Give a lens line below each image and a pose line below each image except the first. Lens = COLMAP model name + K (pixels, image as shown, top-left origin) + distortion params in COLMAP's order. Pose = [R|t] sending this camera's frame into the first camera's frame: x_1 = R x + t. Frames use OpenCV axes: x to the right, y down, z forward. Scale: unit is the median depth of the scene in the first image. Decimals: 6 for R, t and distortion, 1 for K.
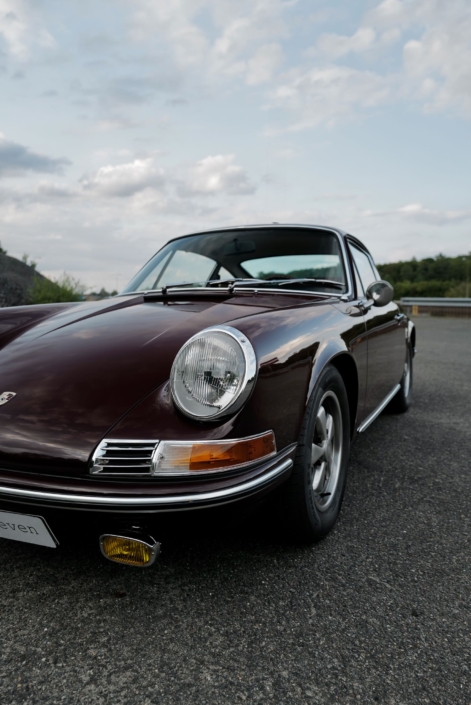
lens RADIAL K [[519.8, 0, 232.7], [0, 519.8, 354.9], [0, 0, 1]] dist [-0.005327, 0.004771]
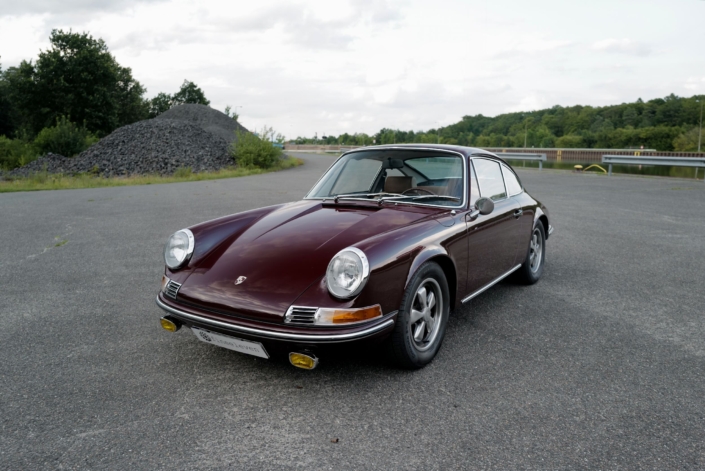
lens RADIAL K [[530.8, 0, 354.3], [0, 530.8, 232.7], [0, 0, 1]] dist [-0.010871, 0.008307]
pose [[0.989413, 0.022710, -0.143339, 0.245308], [-0.015378, 0.998526, 0.052055, -0.200820], [0.144310, -0.049300, 0.988304, -0.852521]]
